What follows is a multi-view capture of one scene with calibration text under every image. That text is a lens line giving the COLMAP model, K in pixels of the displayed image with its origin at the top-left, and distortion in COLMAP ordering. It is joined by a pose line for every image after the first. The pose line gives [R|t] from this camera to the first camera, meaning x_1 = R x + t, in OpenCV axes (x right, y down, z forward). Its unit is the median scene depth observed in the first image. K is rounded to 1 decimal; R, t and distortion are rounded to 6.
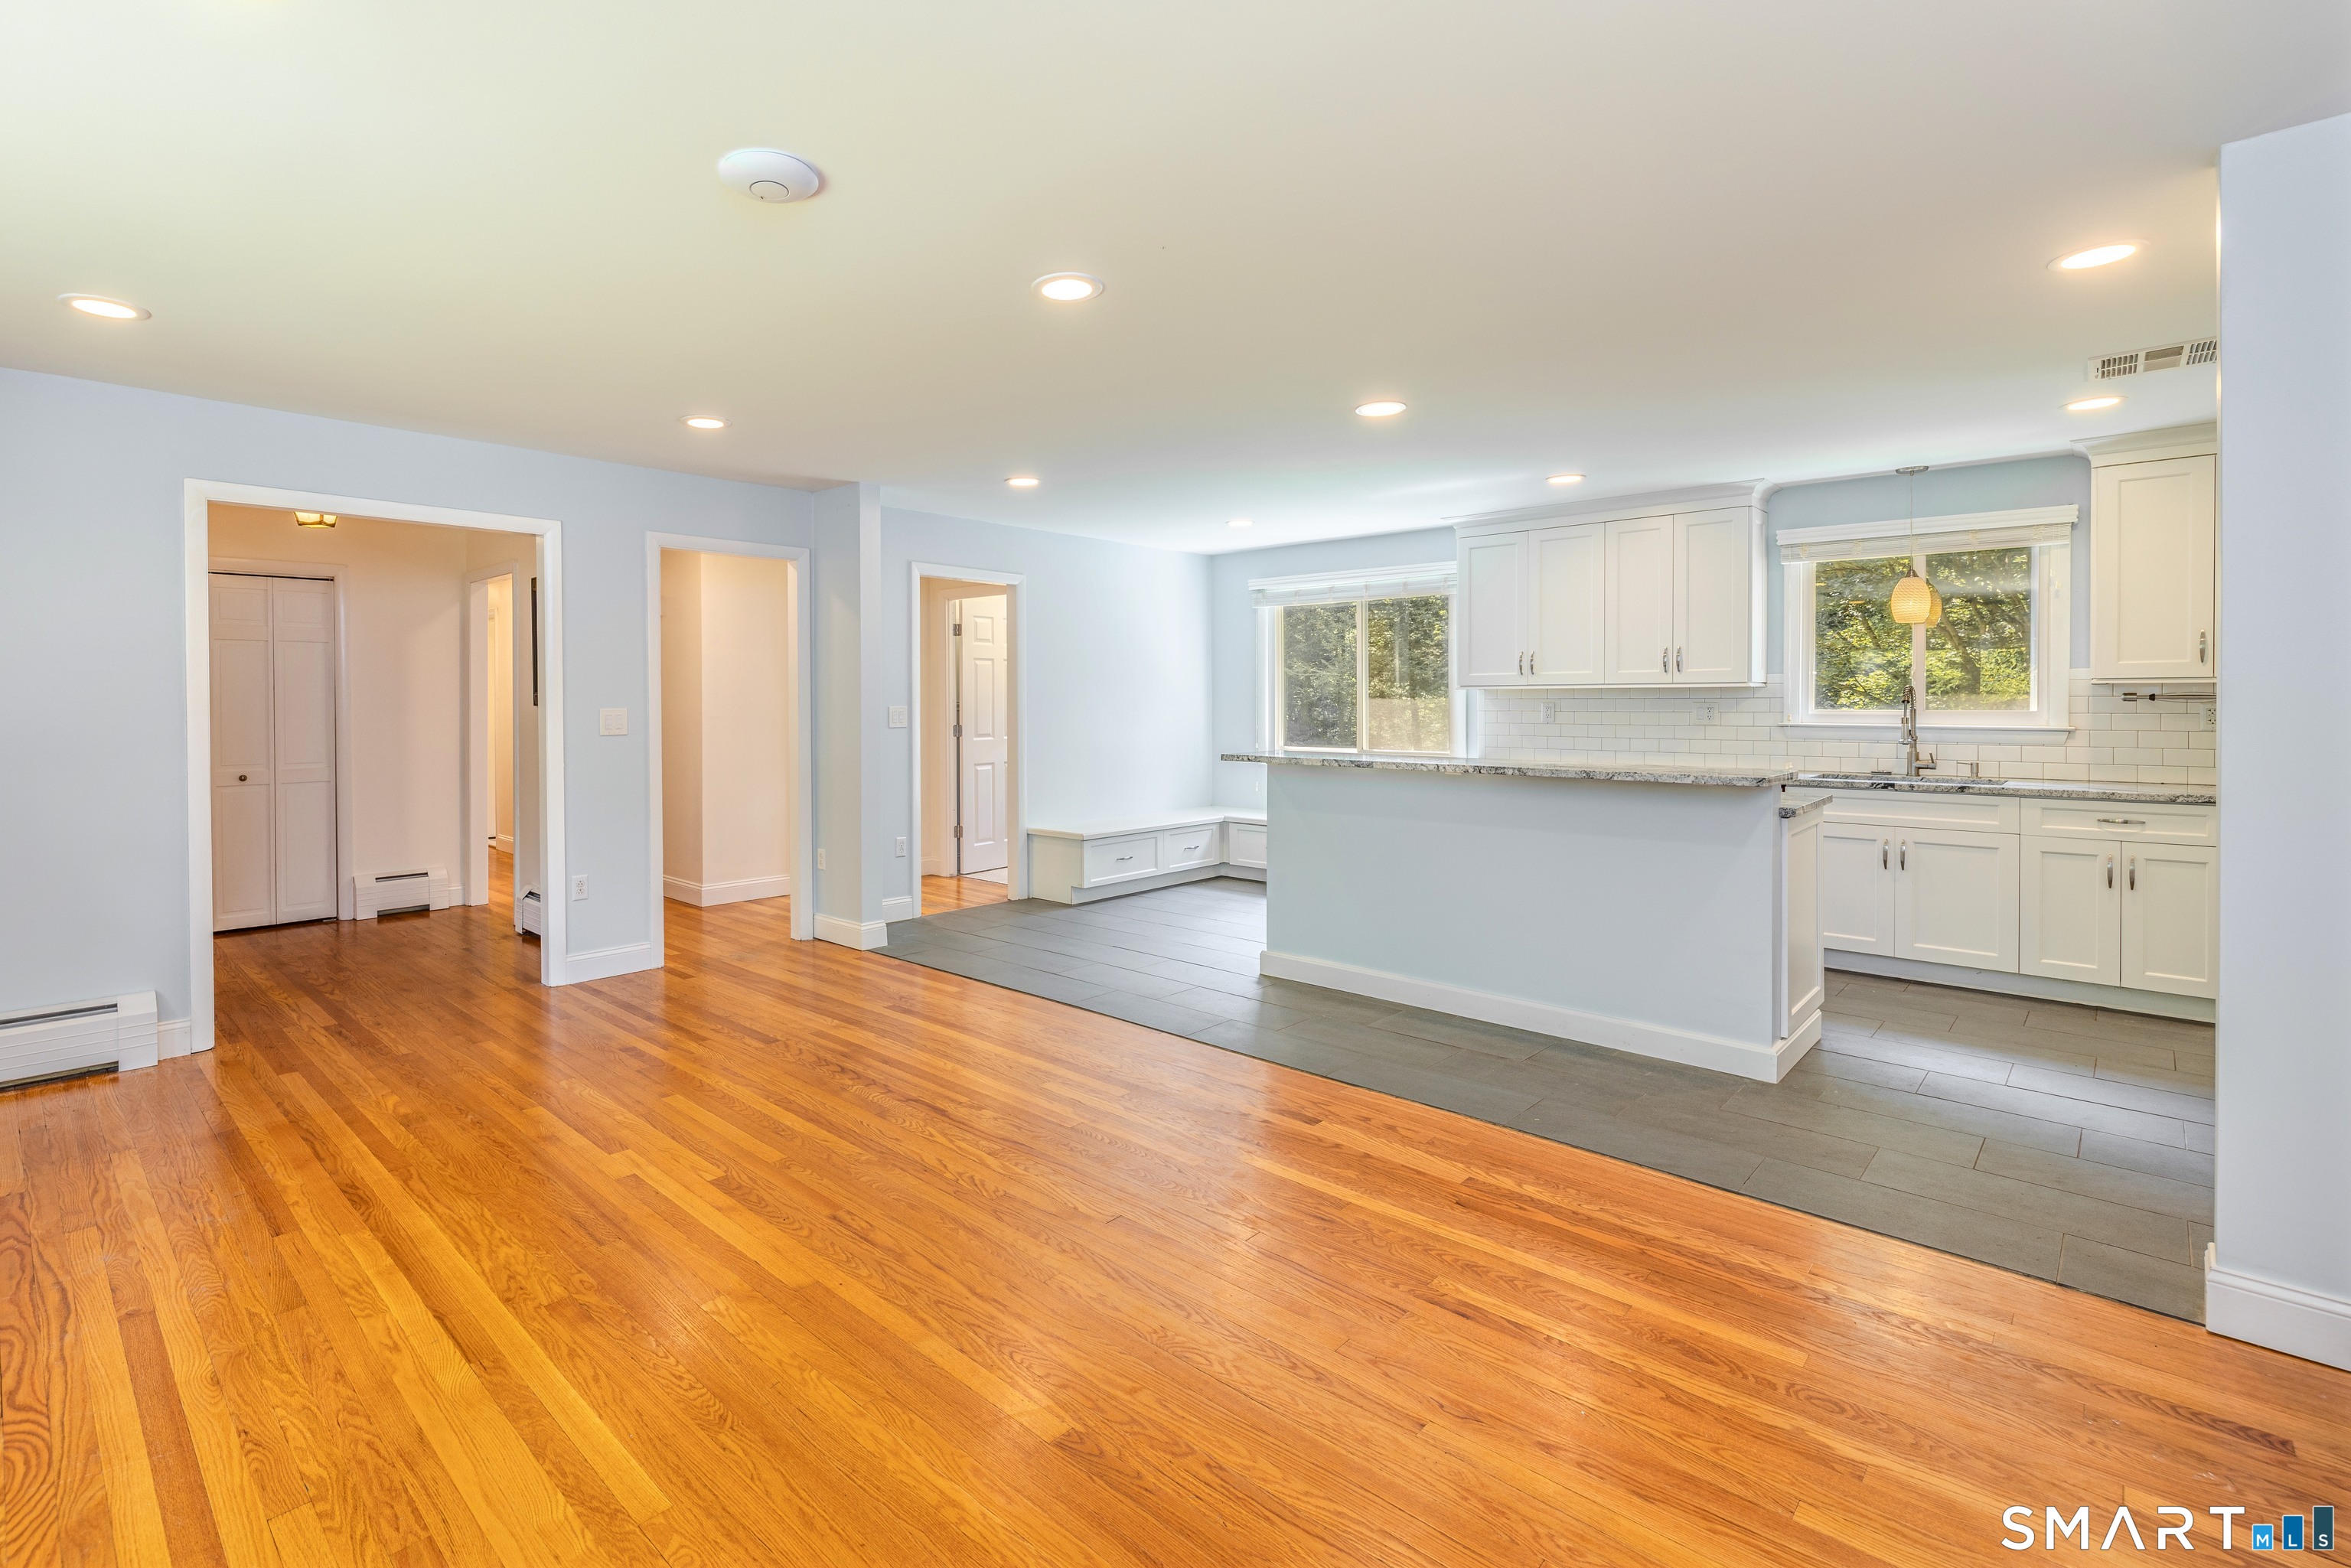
lens RADIAL K [[1044.6, 0, 1078.8], [0, 1044.6, 705.1], [0, 0, 1]] dist [-0.000865, 0.002078]
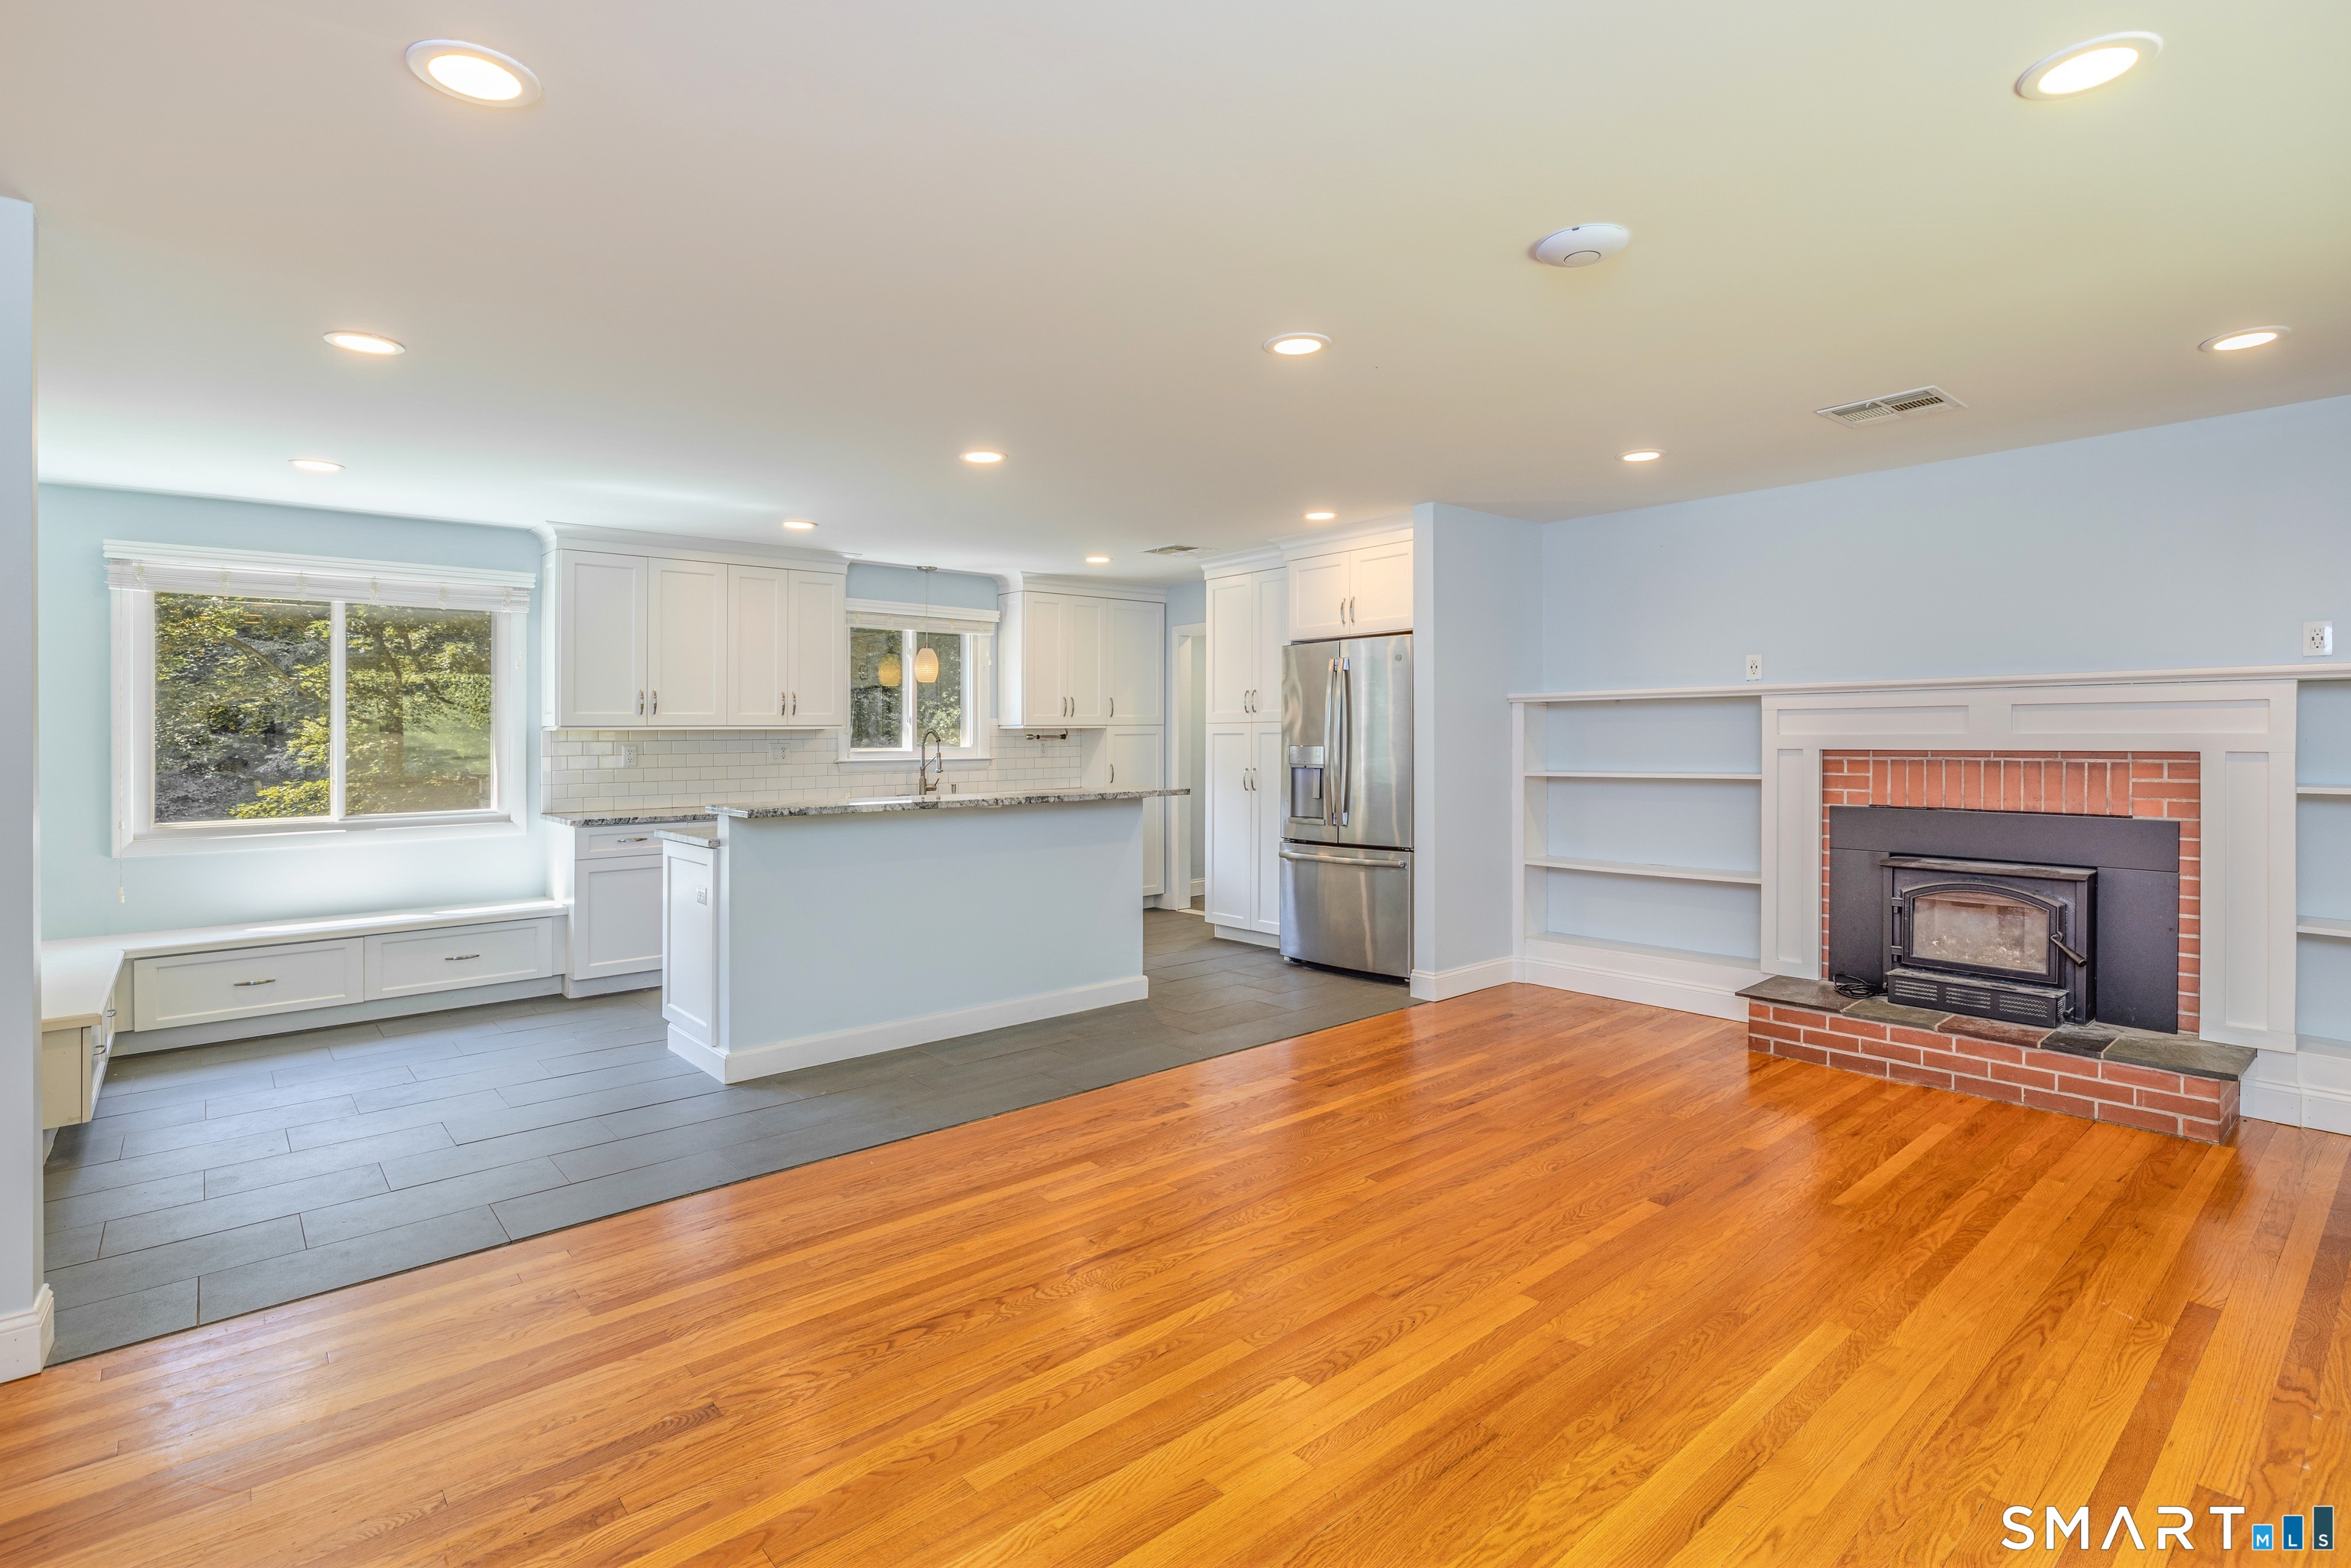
lens RADIAL K [[1153.9, 0, 1163.9], [0, 1153.9, 732.7], [0, 0, 1]] dist [-0.006110, 0.003061]
pose [[0.091979, 0.004233, 0.995752, -0.698470], [0.014633, 0.999877, -0.005602, -0.001146], [-0.995653, 0.015086, 0.091906, 0.608537]]
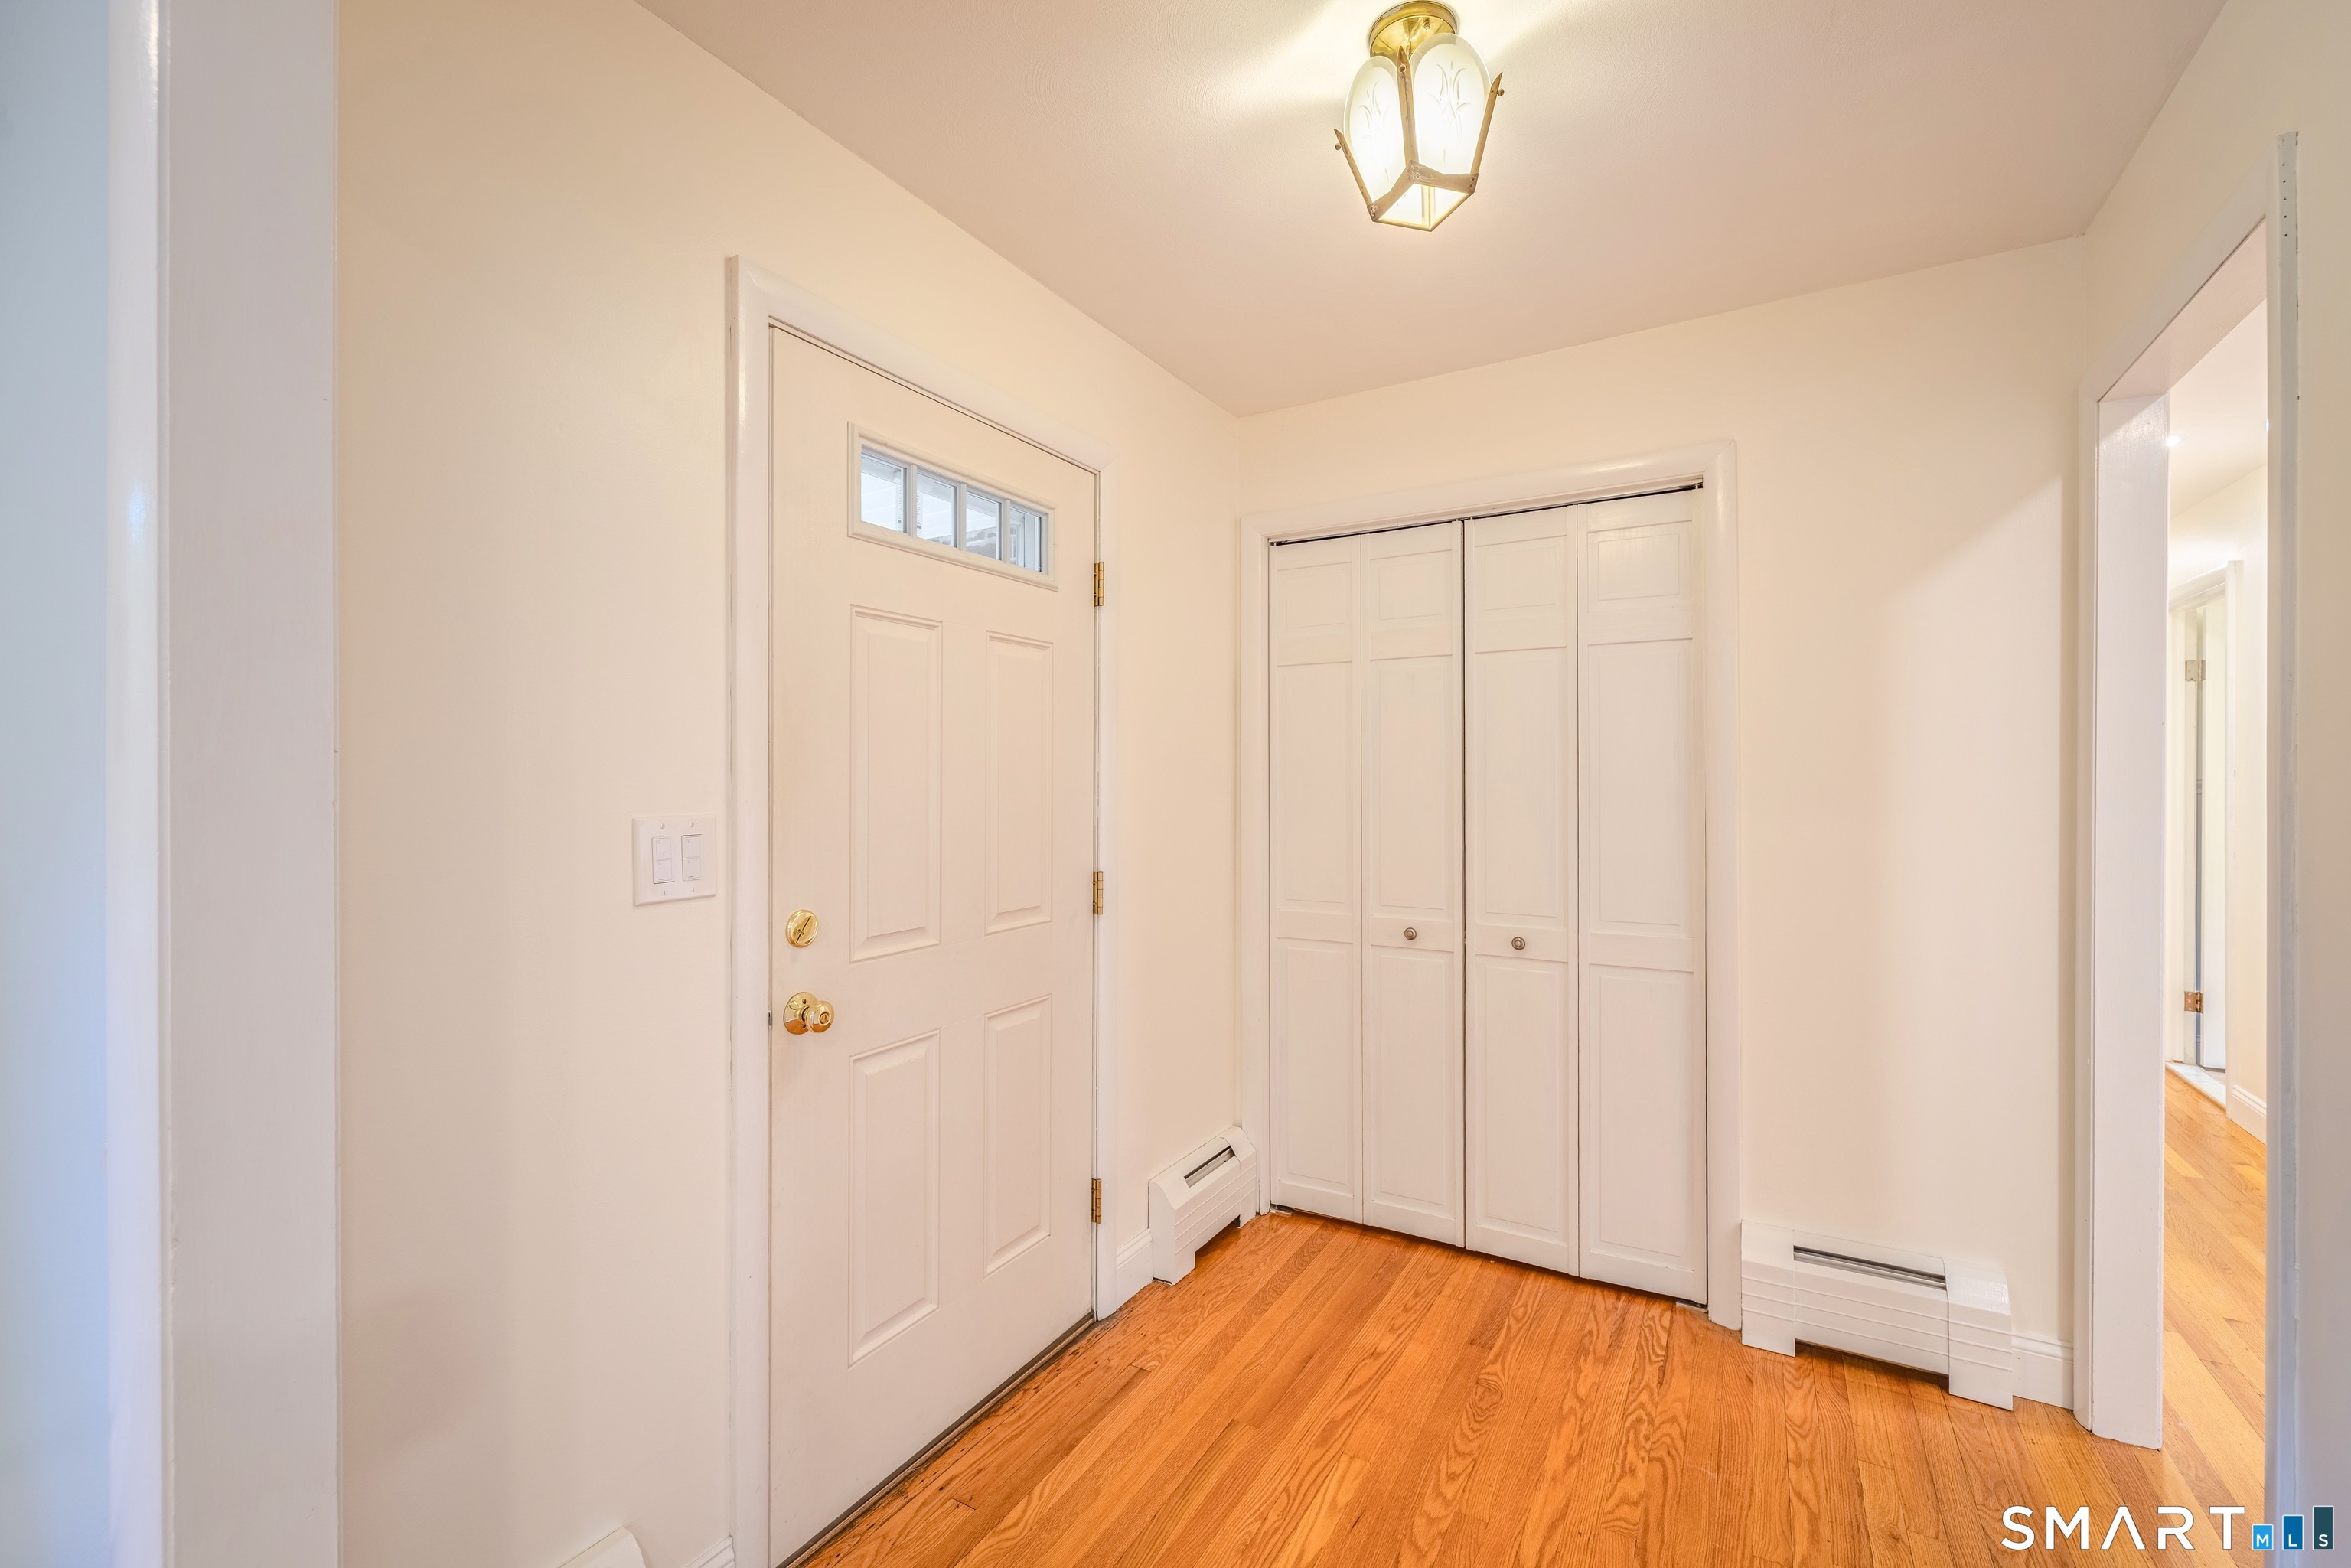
lens RADIAL K [[1018.0, 0, 1170.5], [0, 1018.0, 783.3], [0, 0, 1]] dist [-0.001662, 0.000648]
pose [[0.245269, -0.003138, -0.969450, -0.508972], [0.001648, 0.999995, -0.002820, -0.001300], [0.969454, -0.000906, 0.245273, 0.948600]]
